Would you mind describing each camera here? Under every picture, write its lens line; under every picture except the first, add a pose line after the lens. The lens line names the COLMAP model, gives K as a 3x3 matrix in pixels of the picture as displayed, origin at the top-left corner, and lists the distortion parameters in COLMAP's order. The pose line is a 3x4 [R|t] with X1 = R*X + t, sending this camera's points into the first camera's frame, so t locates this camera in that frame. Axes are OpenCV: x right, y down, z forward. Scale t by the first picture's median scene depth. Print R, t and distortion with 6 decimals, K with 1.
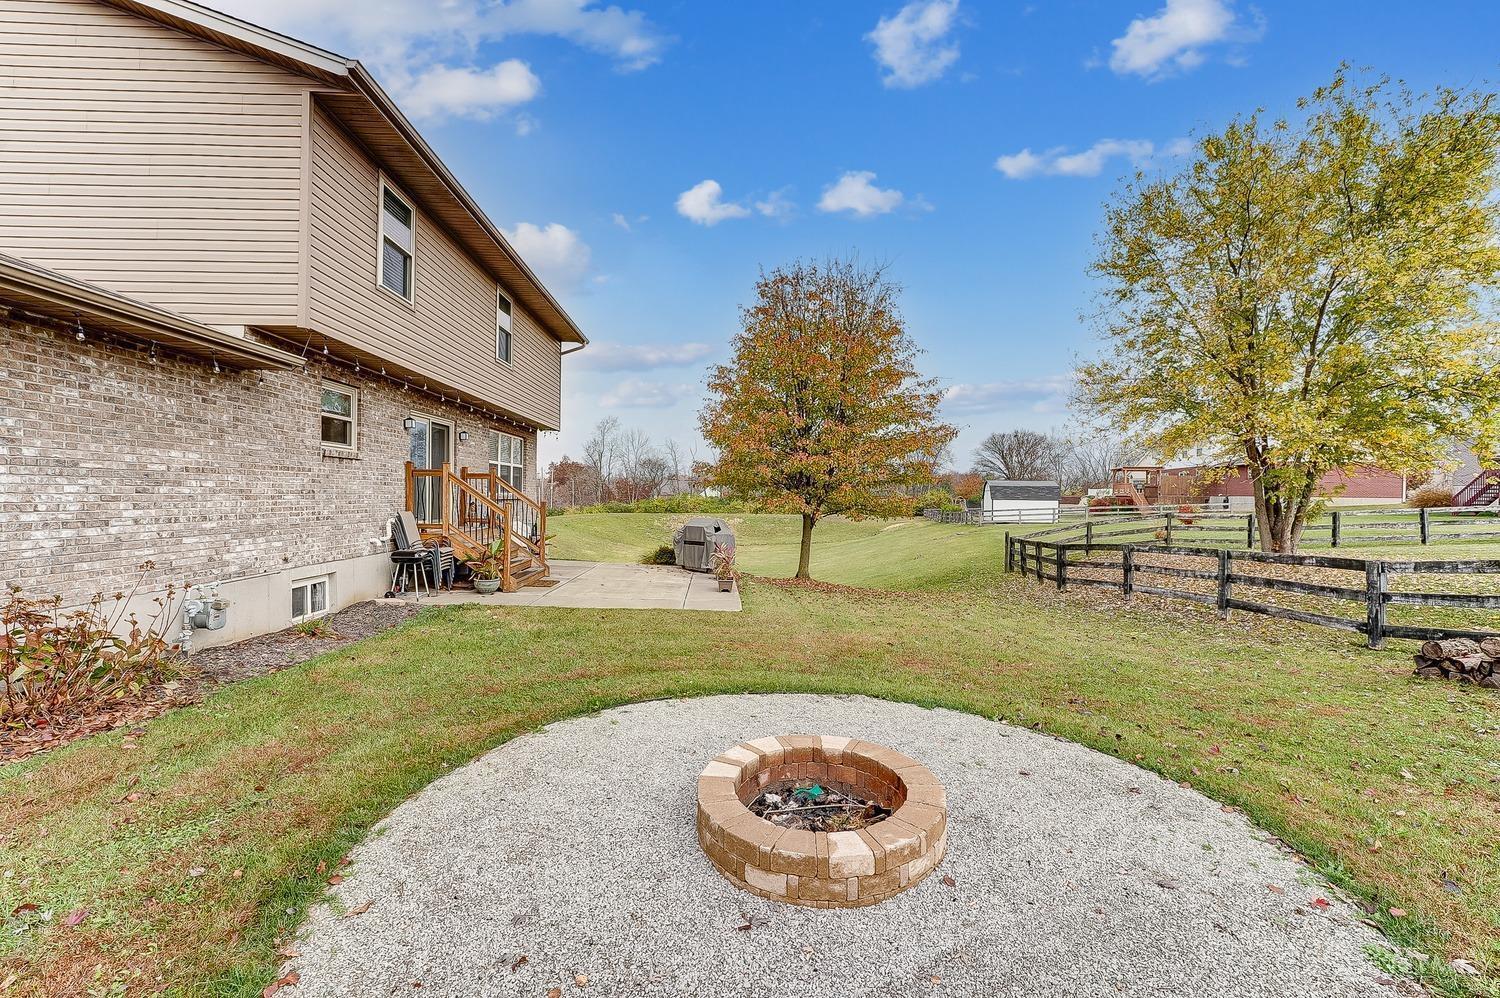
lens RADIAL K [[626.9, 0, 750.0], [0, 626.9, 499.0], [0, 0, 1]] dist [-0.001093, -0.000154]
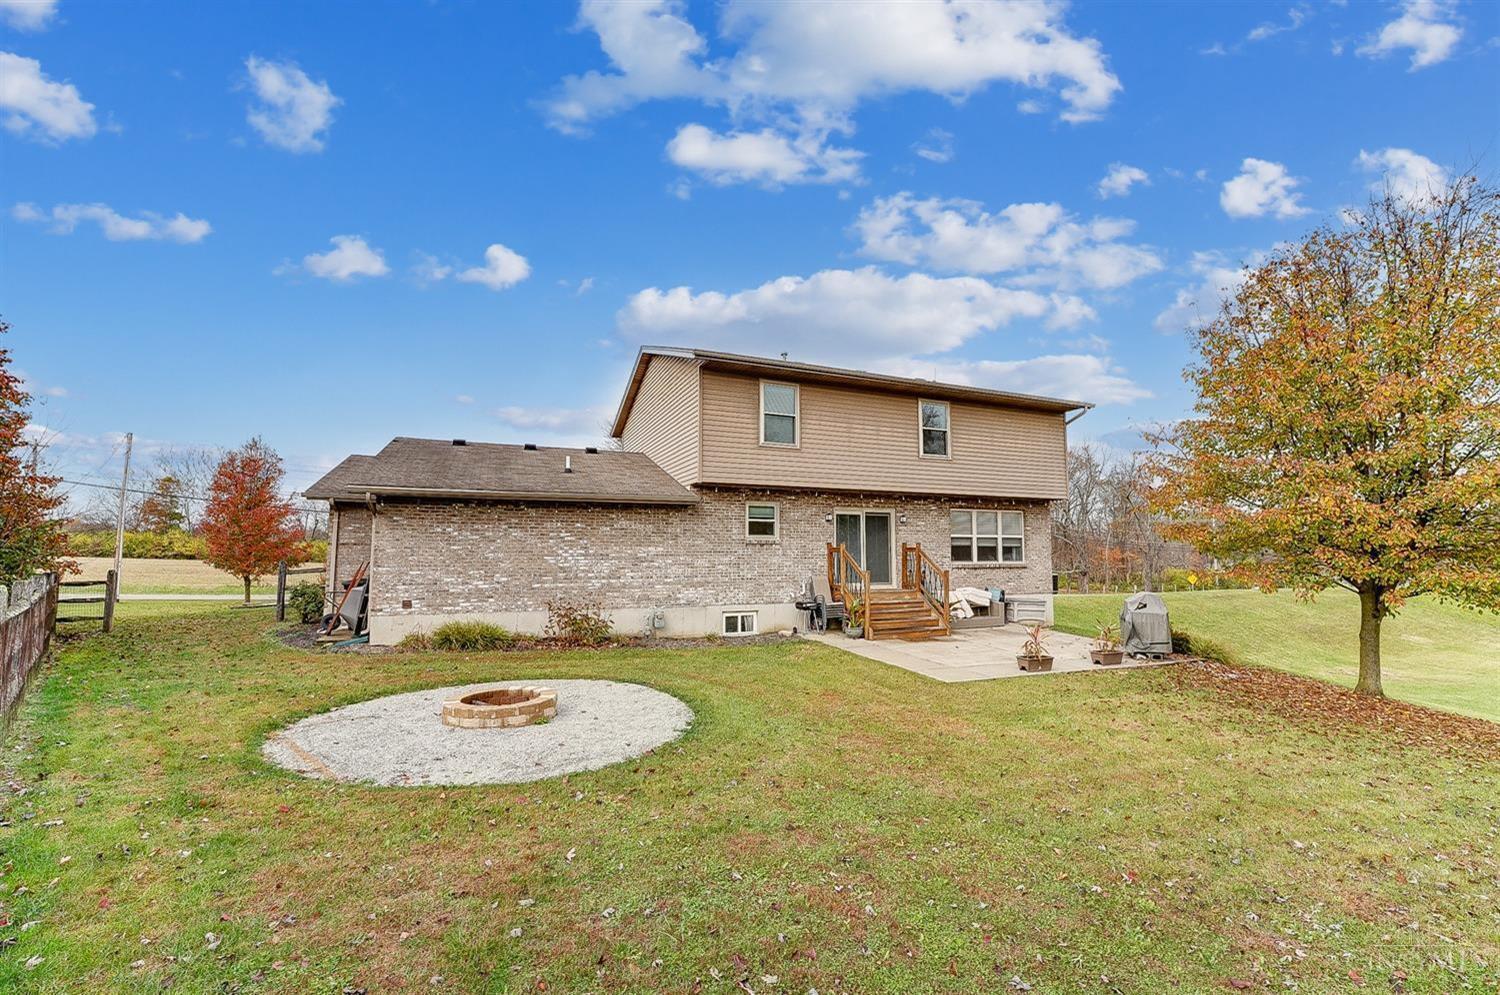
lens RADIAL K [[616.9, 0, 750.0], [0, 616.9, 497.5], [0, 0, 1]] dist [-0.001227, -0.000007]
pose [[0.344726, -0.099001, -0.933468, 0.972891], [-0.001587, 0.994360, -0.106045, -0.013151], [0.938702, 0.038038, 0.342625, 0.395898]]
